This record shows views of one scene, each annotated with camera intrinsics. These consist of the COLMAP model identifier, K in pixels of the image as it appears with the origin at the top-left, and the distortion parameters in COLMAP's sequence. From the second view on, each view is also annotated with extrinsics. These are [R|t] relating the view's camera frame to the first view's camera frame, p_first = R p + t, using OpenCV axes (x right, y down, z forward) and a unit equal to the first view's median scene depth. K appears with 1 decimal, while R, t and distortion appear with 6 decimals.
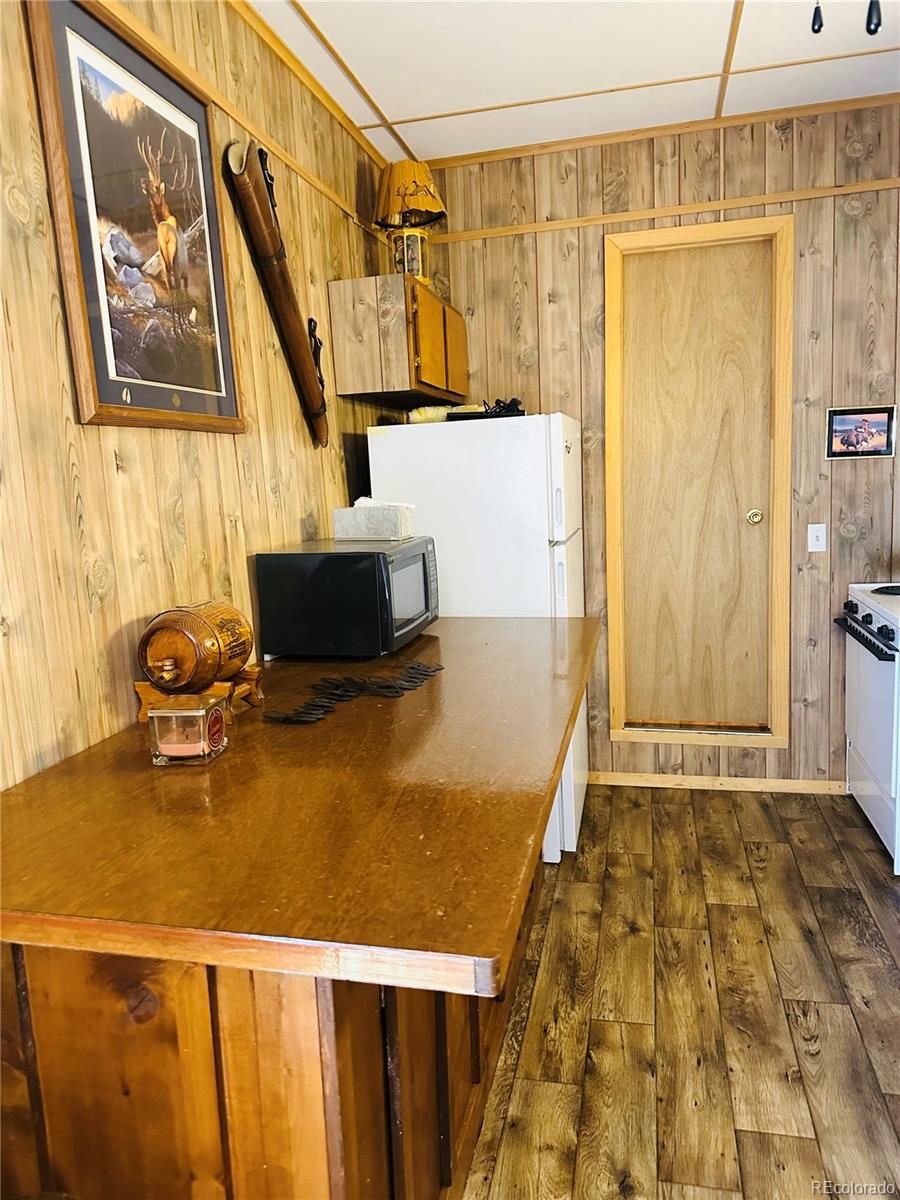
lens RADIAL K [[838.9, 0, 444.0], [0, 838.9, 600.7], [0, 0, 1]] dist [0.137541, -0.235504]
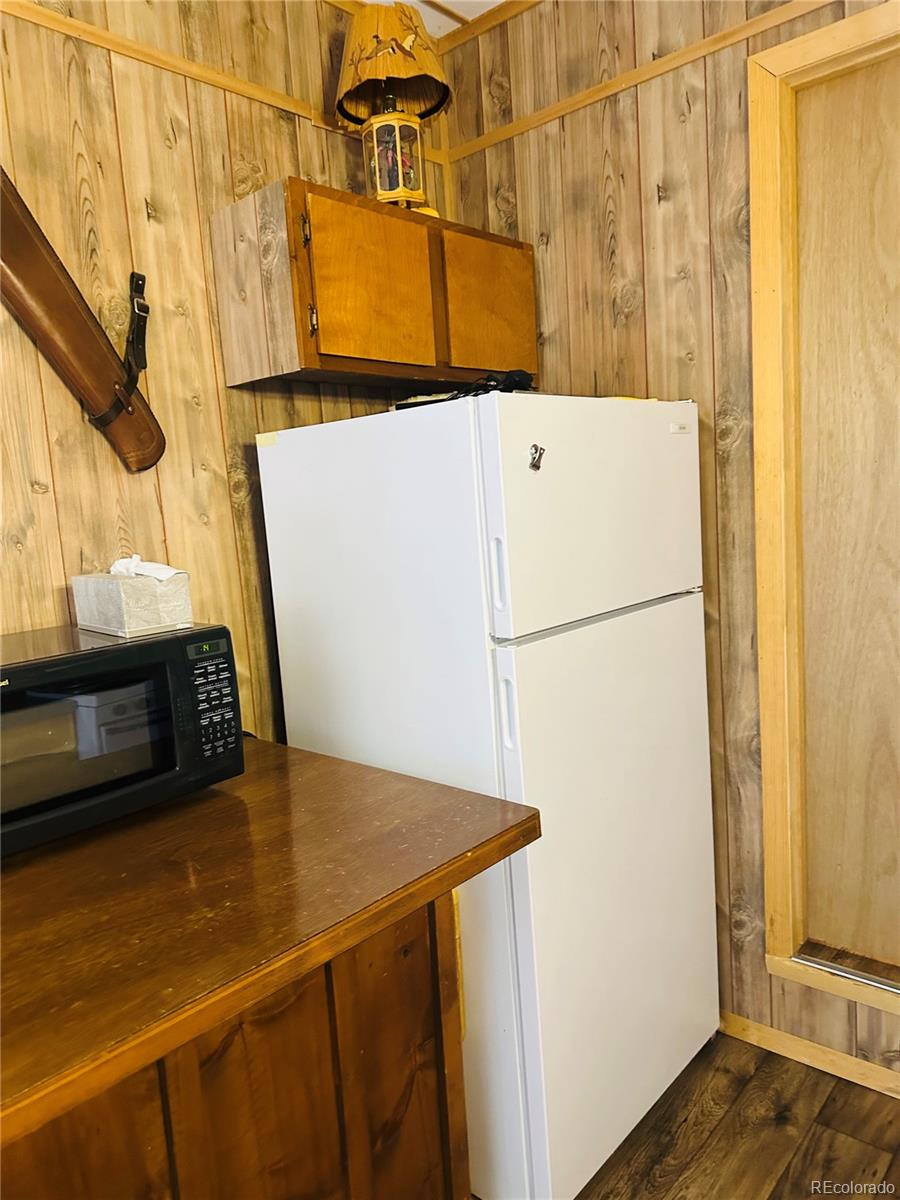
lens RADIAL K [[863.2, 0, 442.3], [0, 863.2, 601.1], [0, 0, 1]] dist [0.004083, -0.000479]
pose [[0.879578, 0.042643, -0.473839, 0.284457], [-0.044232, 0.998991, 0.007796, -0.077686], [0.473693, 0.014102, 0.880577, 0.420150]]
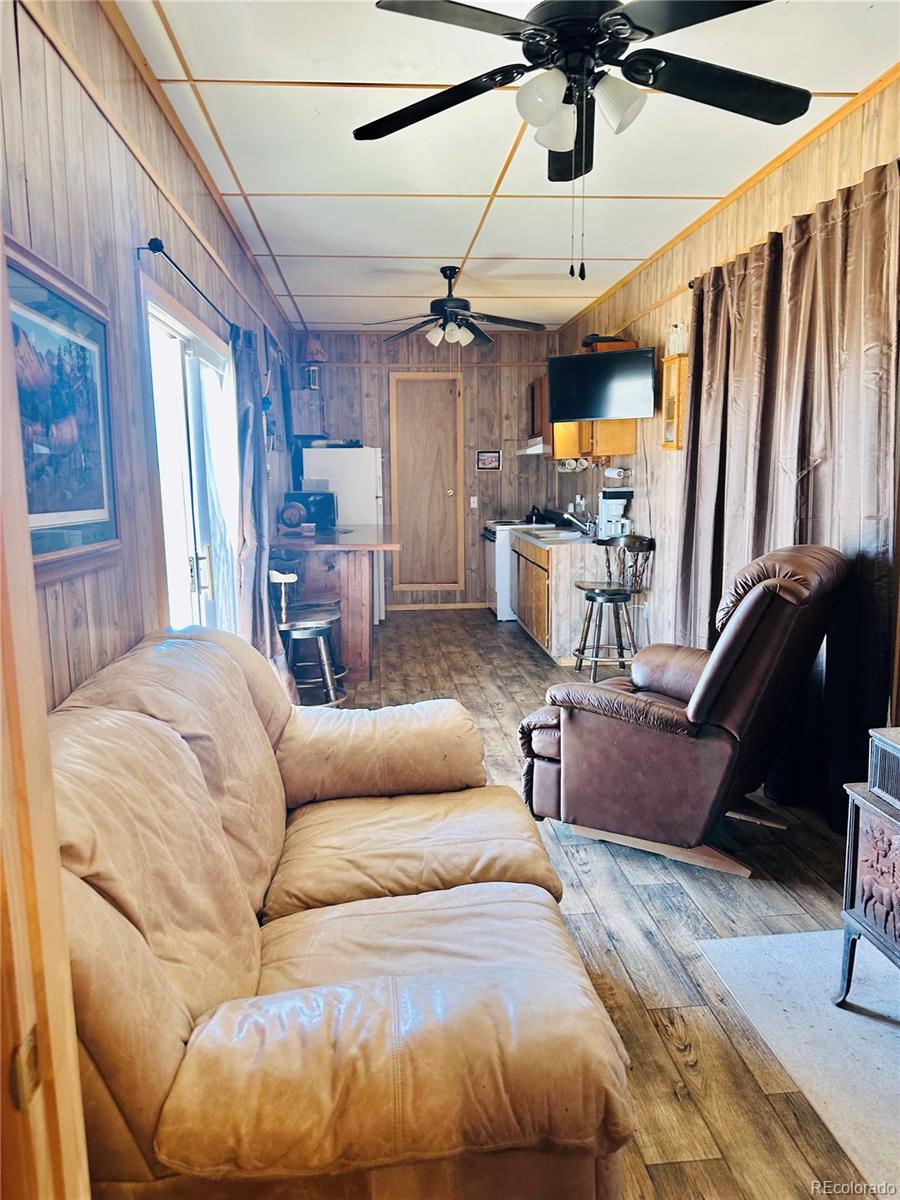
lens RADIAL K [[838.9, 0, 444.0], [0, 838.9, 600.7], [0, 0, 1]] dist [0.137541, -0.235504]
pose [[0.950161, -0.008674, 0.311639, -0.399082], [0.010468, 0.999937, -0.004086, 0.216459], [-0.311584, 0.007145, 0.950192, -1.257732]]
